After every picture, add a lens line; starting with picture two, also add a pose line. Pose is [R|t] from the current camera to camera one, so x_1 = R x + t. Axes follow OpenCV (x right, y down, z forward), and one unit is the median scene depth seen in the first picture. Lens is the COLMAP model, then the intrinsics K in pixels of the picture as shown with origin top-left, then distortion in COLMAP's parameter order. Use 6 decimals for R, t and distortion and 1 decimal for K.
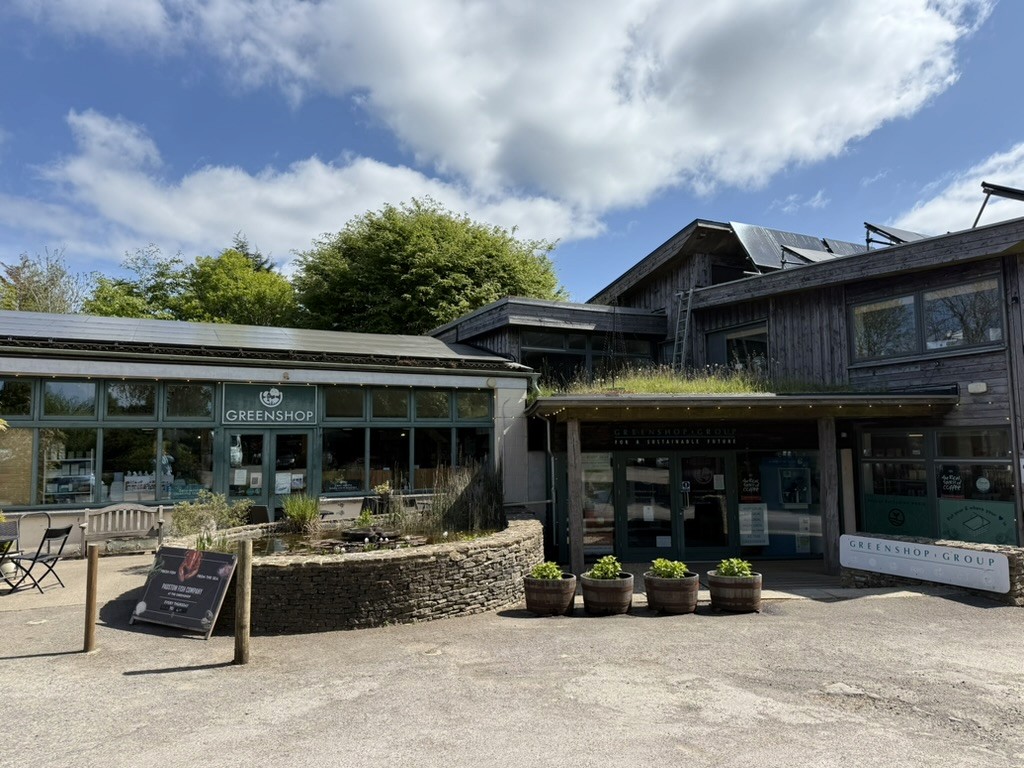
lens RADIAL K [[726.5, 0, 510.9], [0, 726.5, 379.4], [0, 0, 1]] dist [0.013994, -0.012512]
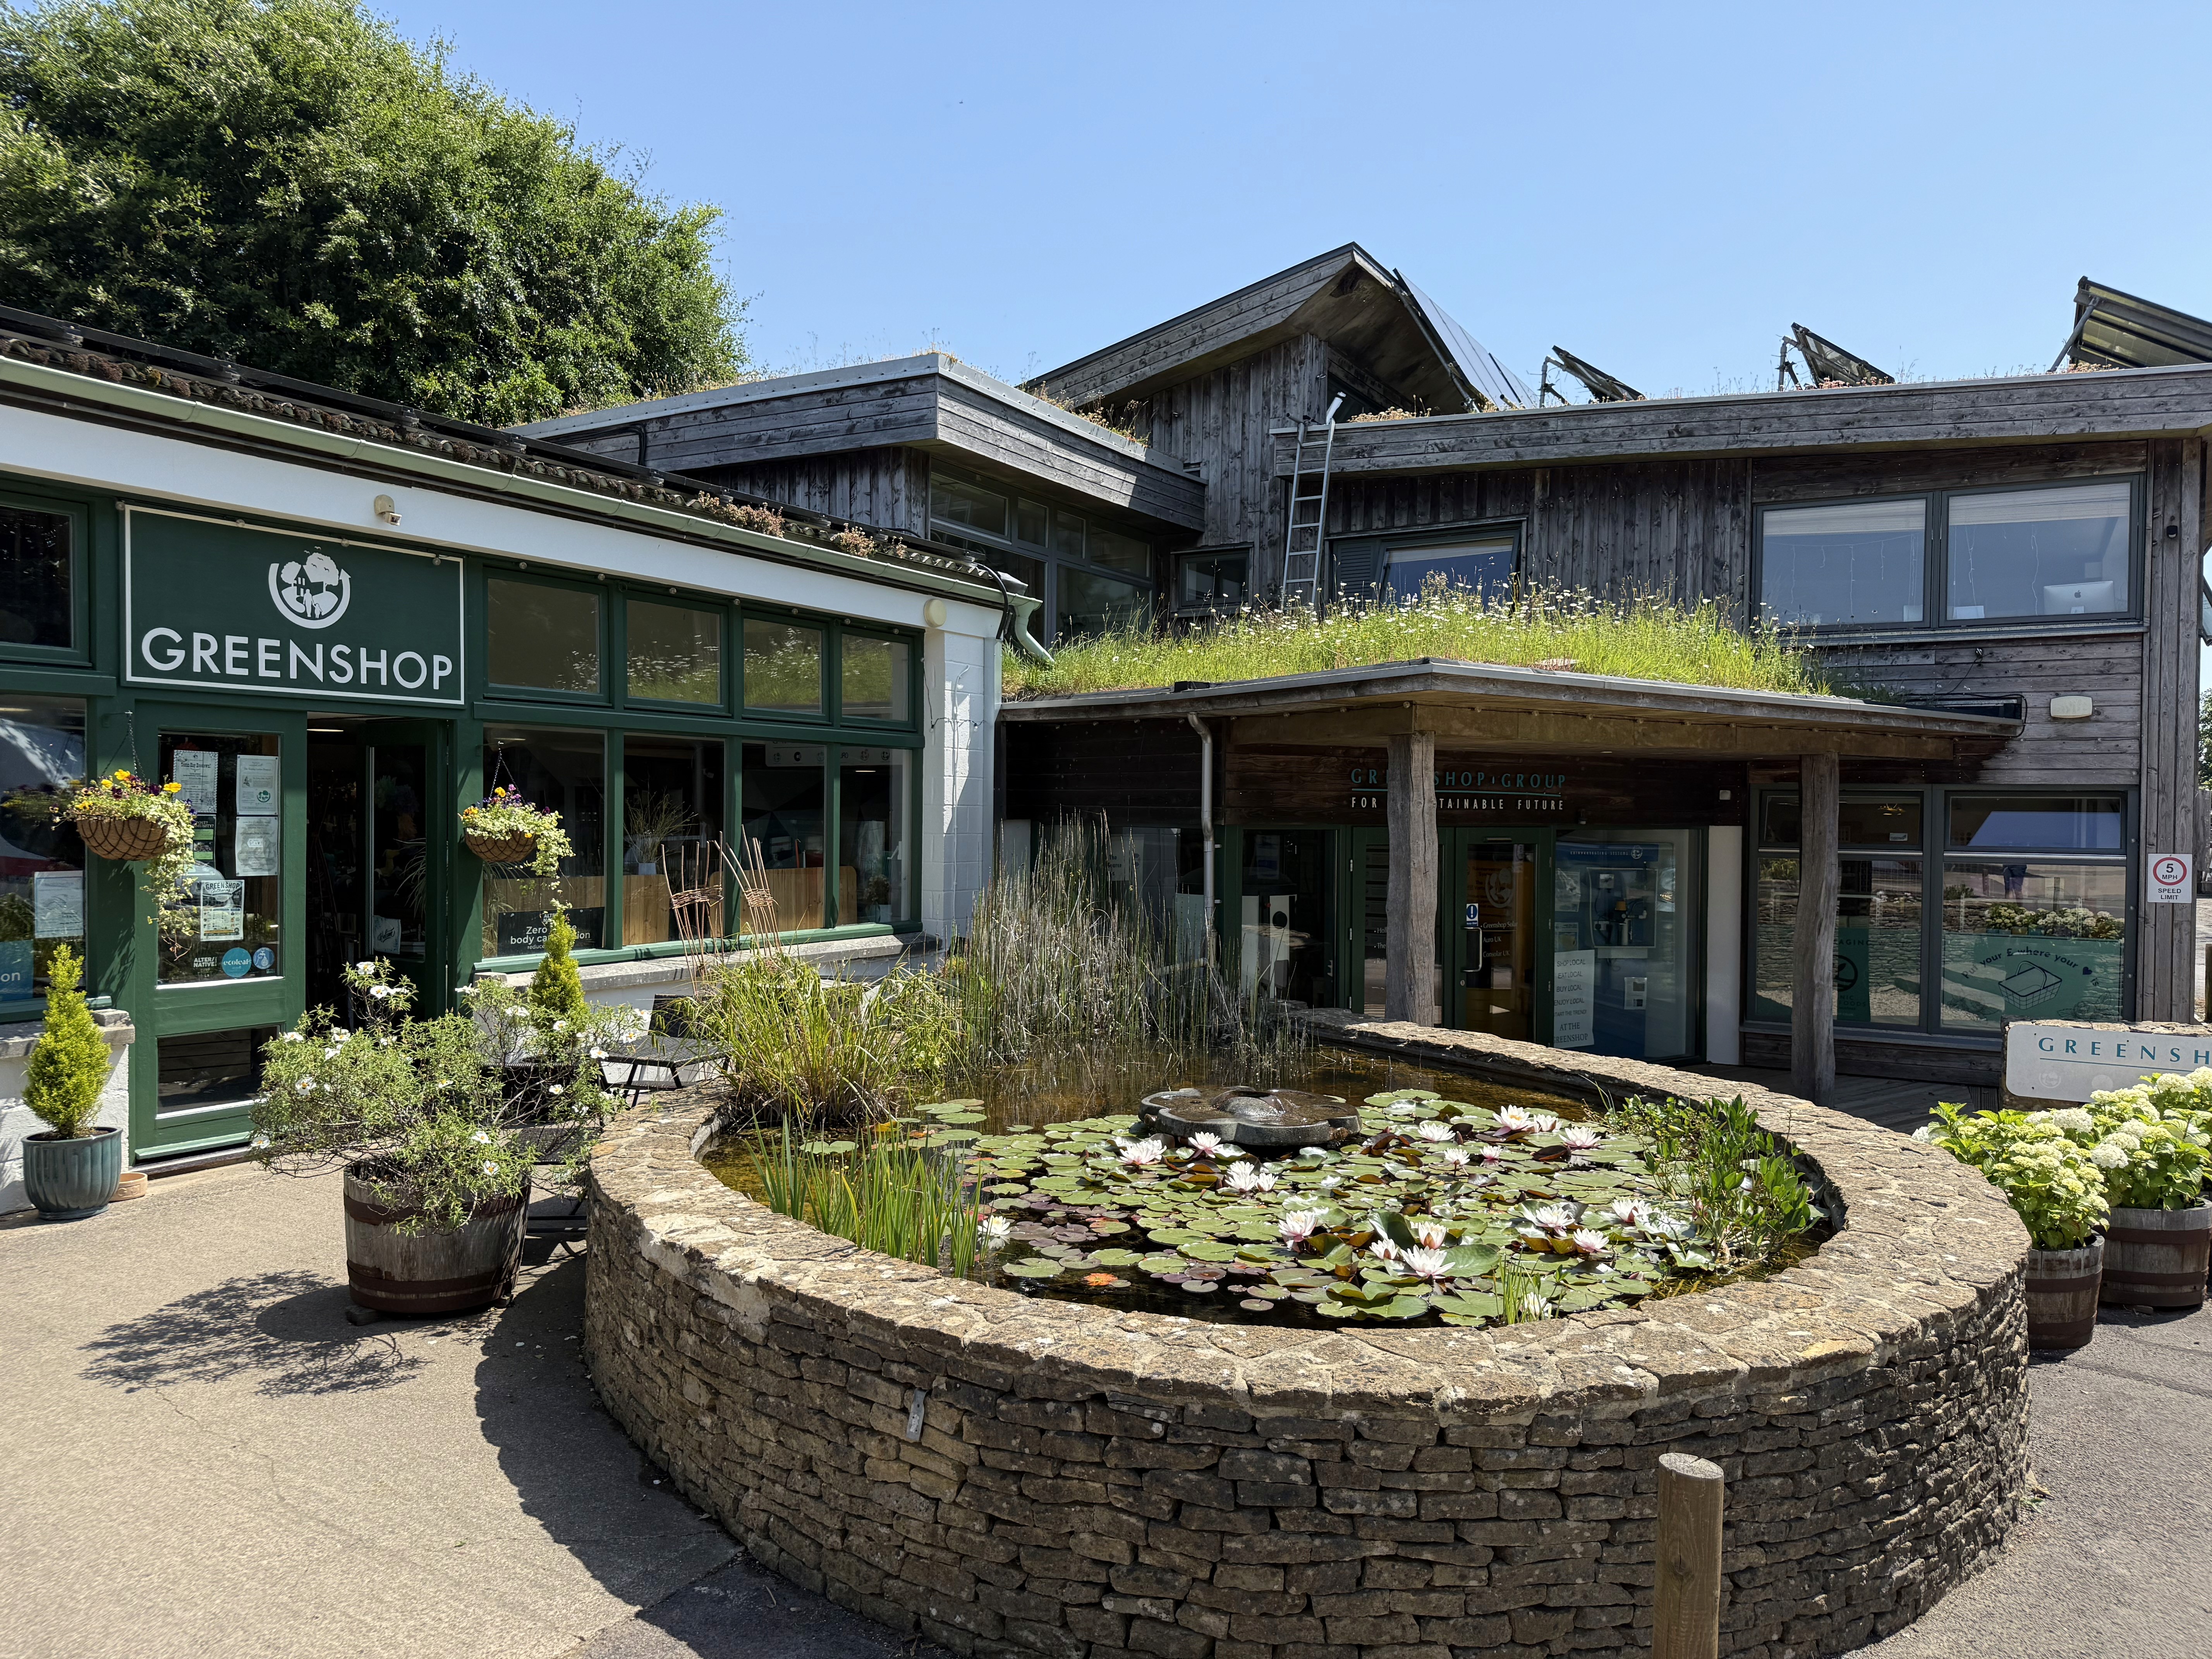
lens RADIAL K [[1569.4, 0, 1109.8], [0, 1569.4, 842.8], [0, 0, 1]] dist [0.013994, -0.012512]
pose [[0.836846, 0.008740, 0.547369, -0.395925], [-0.071620, 0.993027, 0.093641, 0.041138], [-0.542734, -0.117566, 0.831636, 0.393020]]
